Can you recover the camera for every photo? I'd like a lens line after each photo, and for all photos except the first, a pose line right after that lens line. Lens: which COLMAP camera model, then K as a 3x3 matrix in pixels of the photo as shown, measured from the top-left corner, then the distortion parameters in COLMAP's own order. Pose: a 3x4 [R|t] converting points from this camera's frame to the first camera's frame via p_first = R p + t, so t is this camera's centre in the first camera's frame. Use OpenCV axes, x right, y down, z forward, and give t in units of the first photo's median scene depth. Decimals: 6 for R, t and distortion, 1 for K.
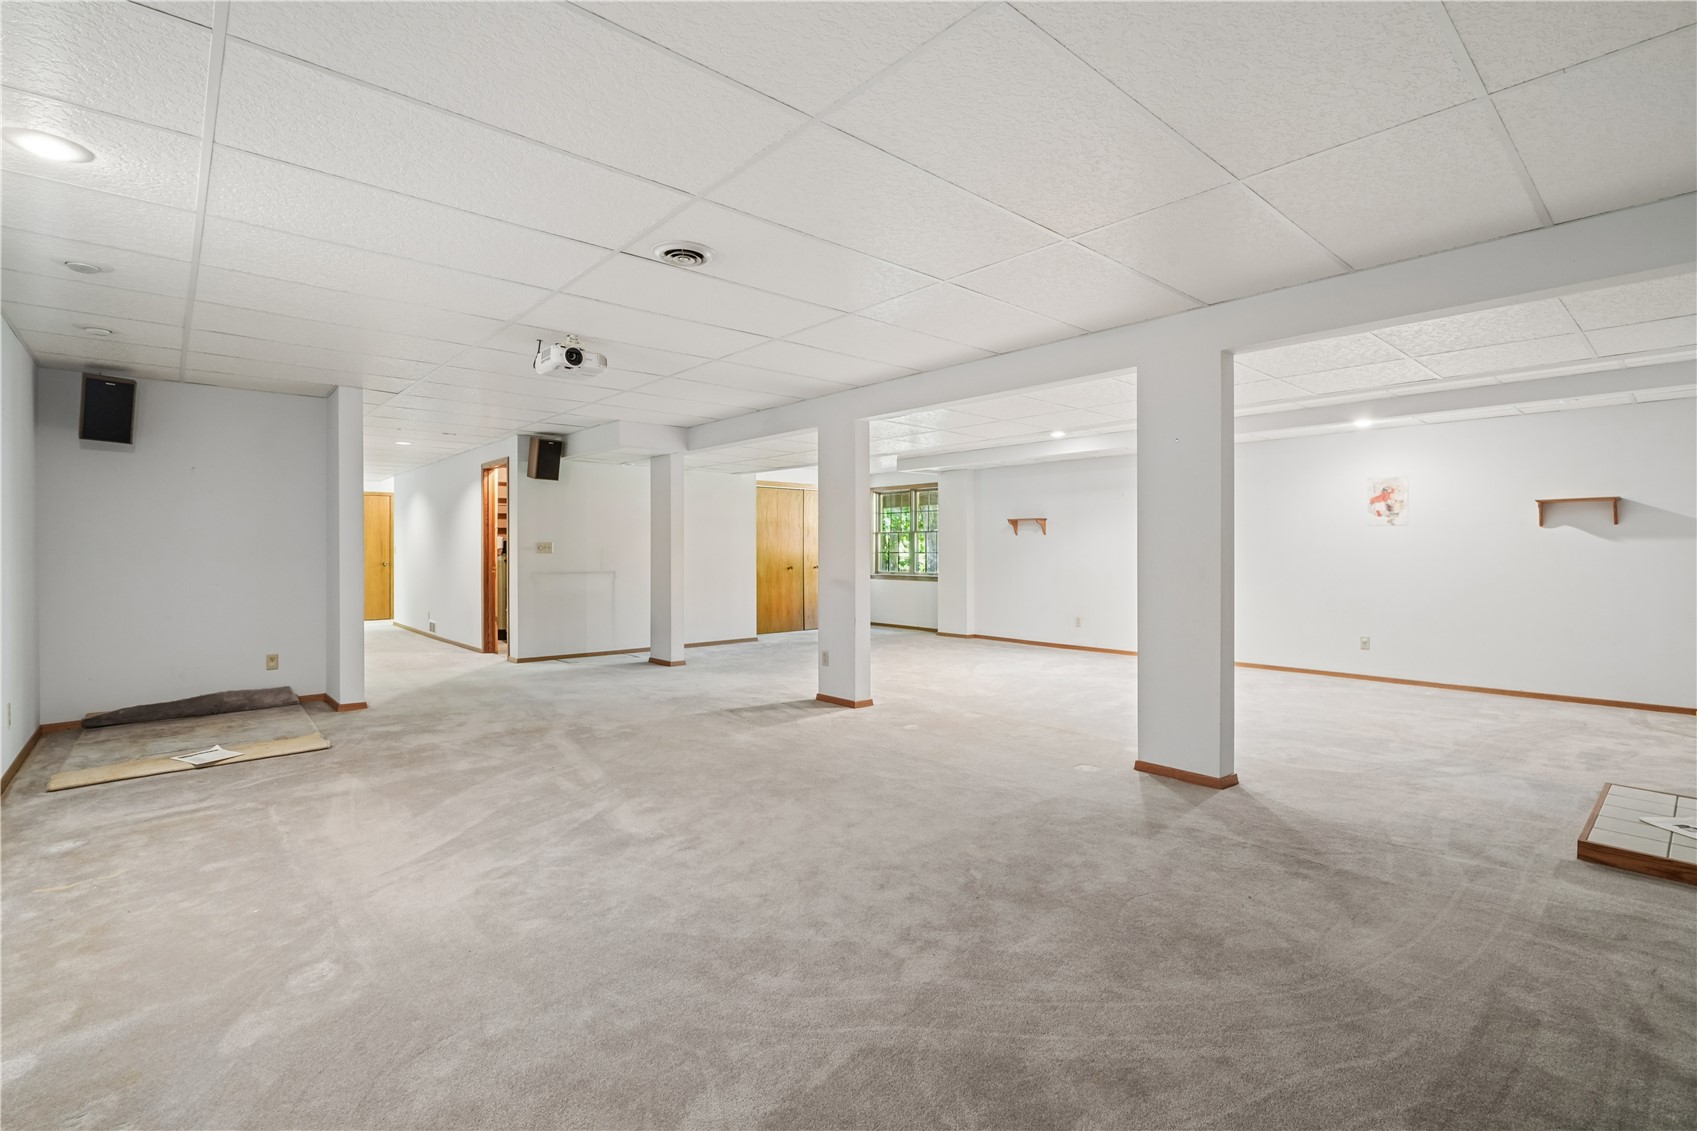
lens RADIAL K [[777.5, 0, 851.5], [0, 777.5, 574.0], [0, 0, 1]] dist [-0.003680, -0.000405]
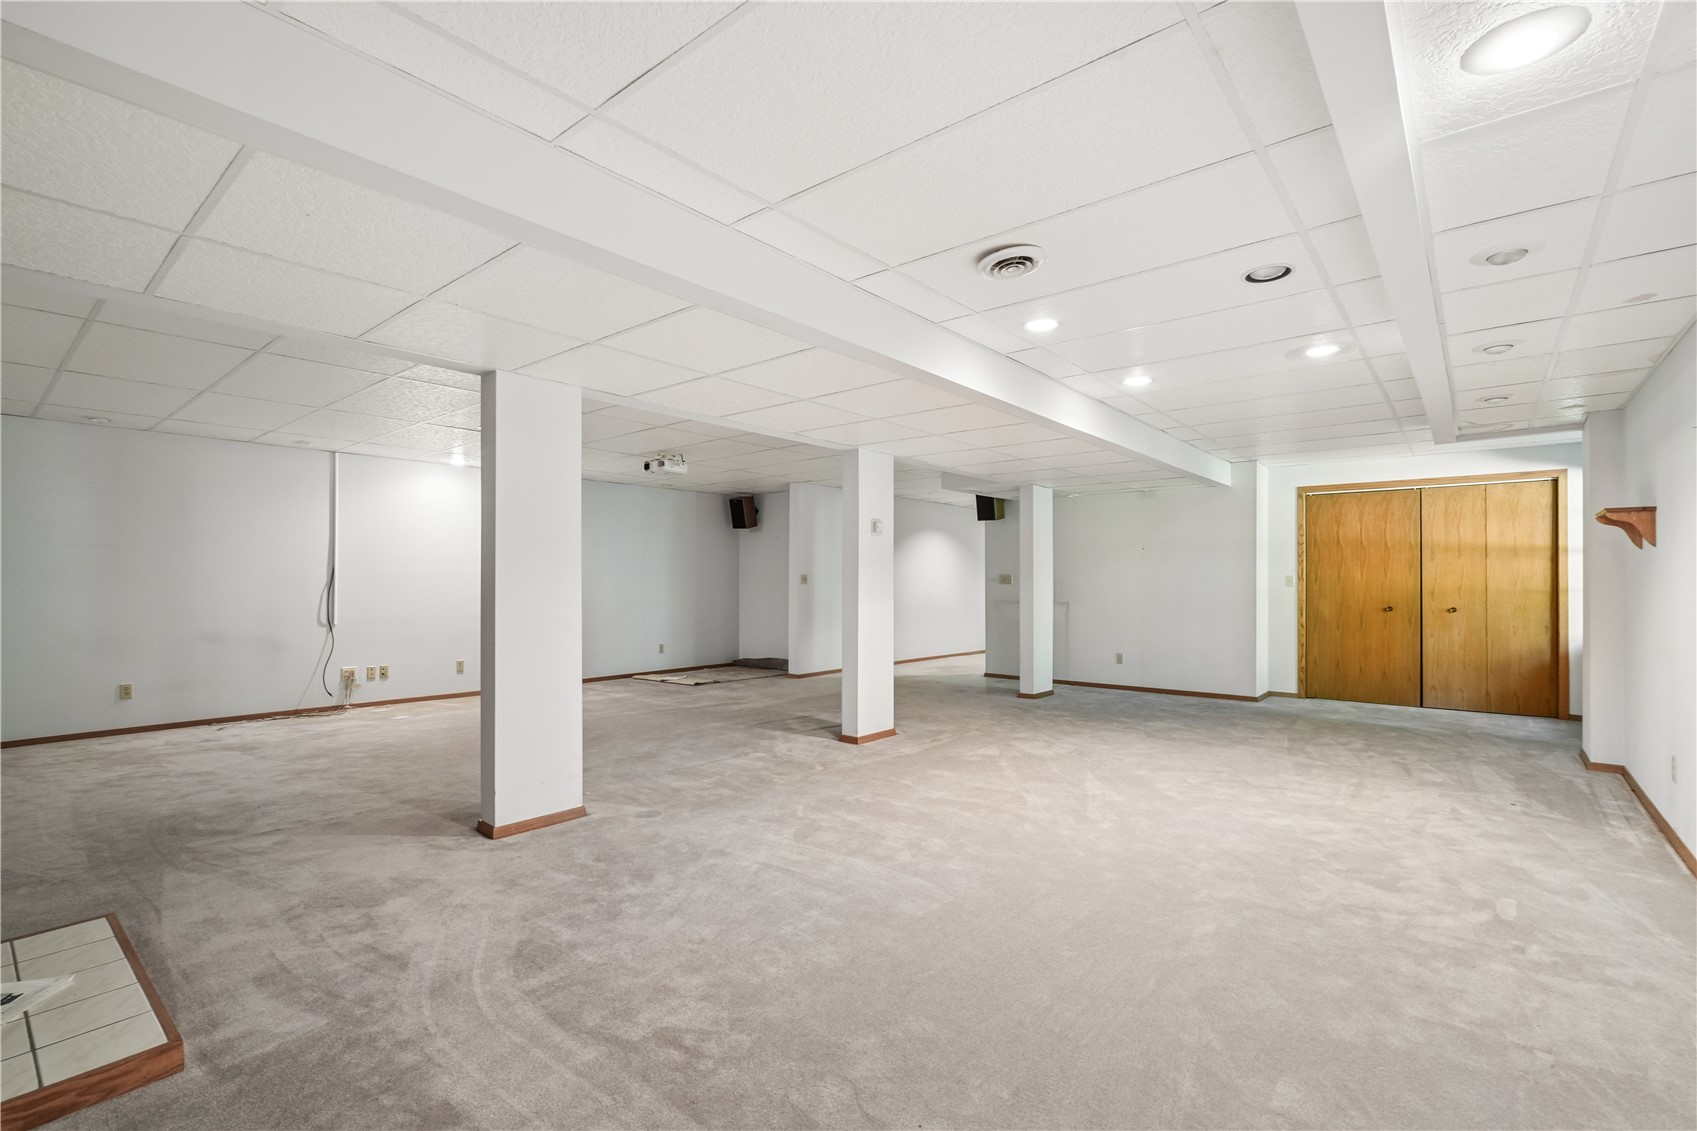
lens RADIAL K [[773.0, 0, 842.8], [0, 773.0, 584.1], [0, 0, 1]] dist [-0.000758, -0.000078]
pose [[0.156044, 0.005314, -0.987736, 0.513673], [-0.029325, 0.999570, 0.000745, -0.015042], [0.987315, 0.028849, 0.156133, 0.441441]]
